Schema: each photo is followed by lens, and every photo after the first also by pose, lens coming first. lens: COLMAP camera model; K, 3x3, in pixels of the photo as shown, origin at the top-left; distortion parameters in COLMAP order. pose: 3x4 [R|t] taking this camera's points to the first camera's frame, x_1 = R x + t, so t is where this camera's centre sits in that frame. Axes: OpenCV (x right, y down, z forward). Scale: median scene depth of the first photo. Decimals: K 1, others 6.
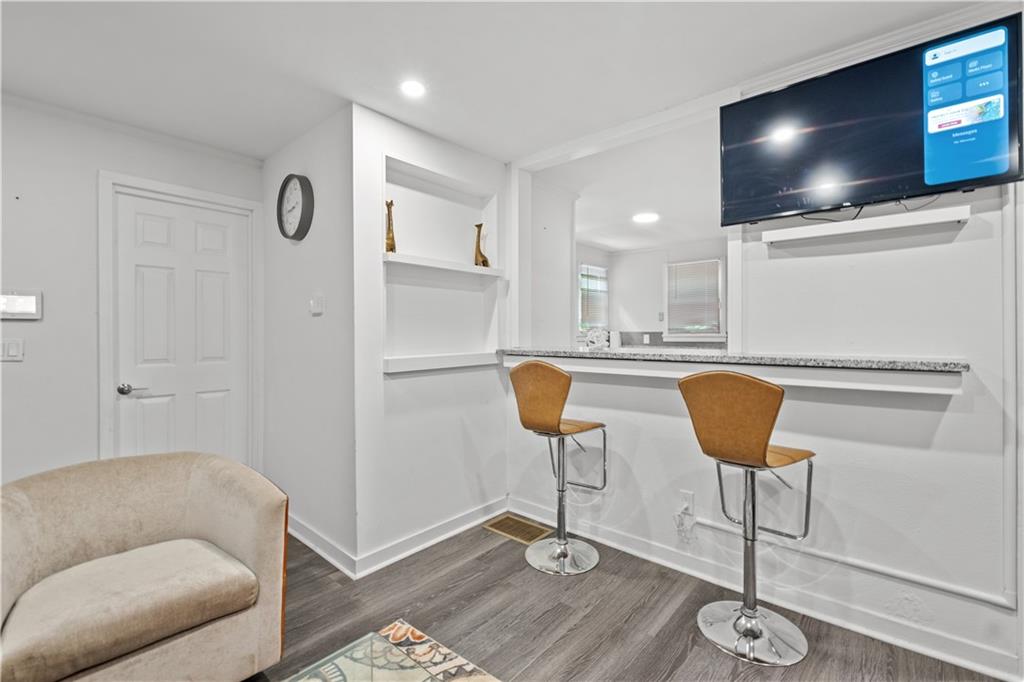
lens RADIAL K [[444.3, 0, 514.8], [0, 444.3, 343.3], [0, 0, 1]] dist [-0.002905, -0.001018]
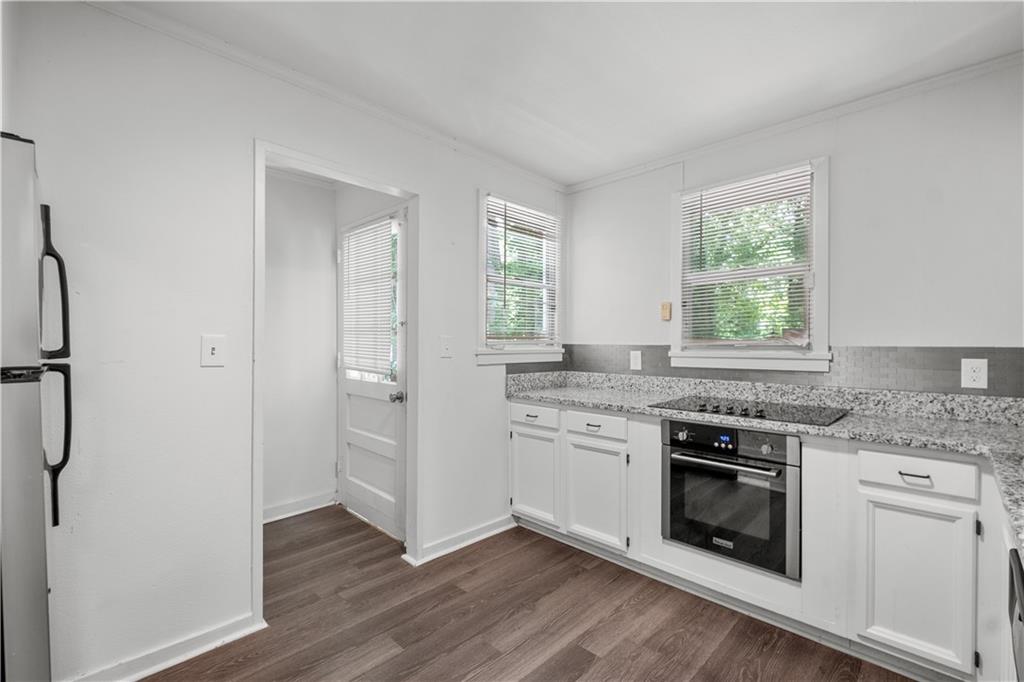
lens RADIAL K [[444.3, 0, 514.8], [0, 444.3, 343.3], [0, 0, 1]] dist [-0.002905, -0.001018]
pose [[0.995202, 0.005417, -0.097687, 0.226777], [-0.005891, 0.999972, -0.004563, -0.025011], [0.097660, 0.005116, 0.995207, 0.554079]]
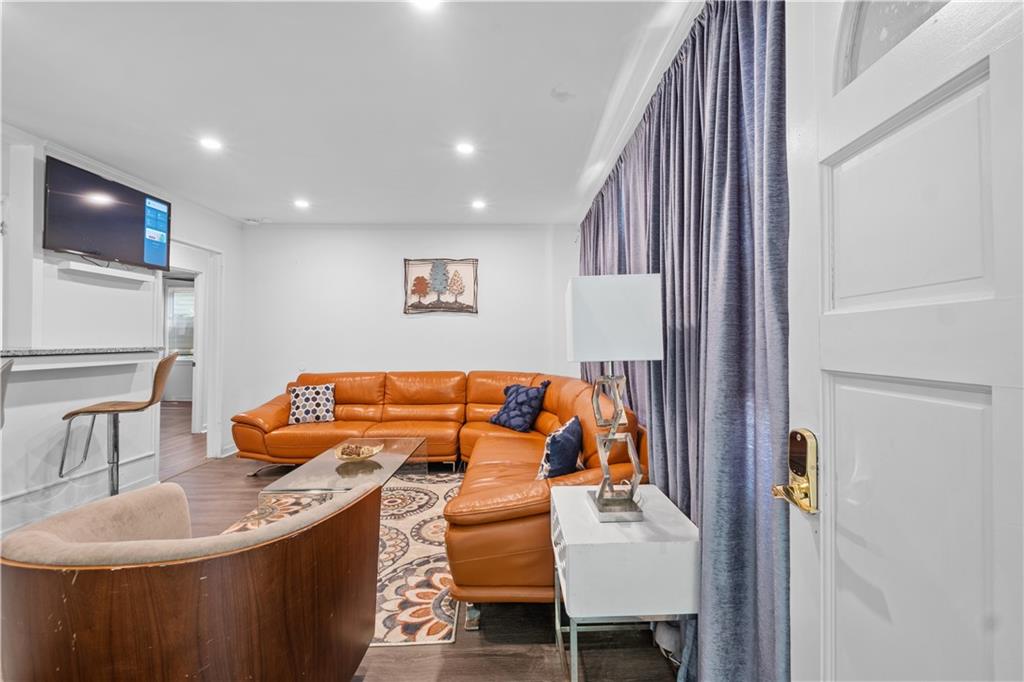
lens RADIAL K [[444.3, 0, 514.8], [0, 444.3, 343.3], [0, 0, 1]] dist [-0.002905, -0.001018]
pose [[-0.642406, -0.022333, 0.766039, -1.332304], [-0.010677, 0.999739, 0.020192, -0.028908], [-0.766290, 0.004793, -0.642477, 0.753422]]
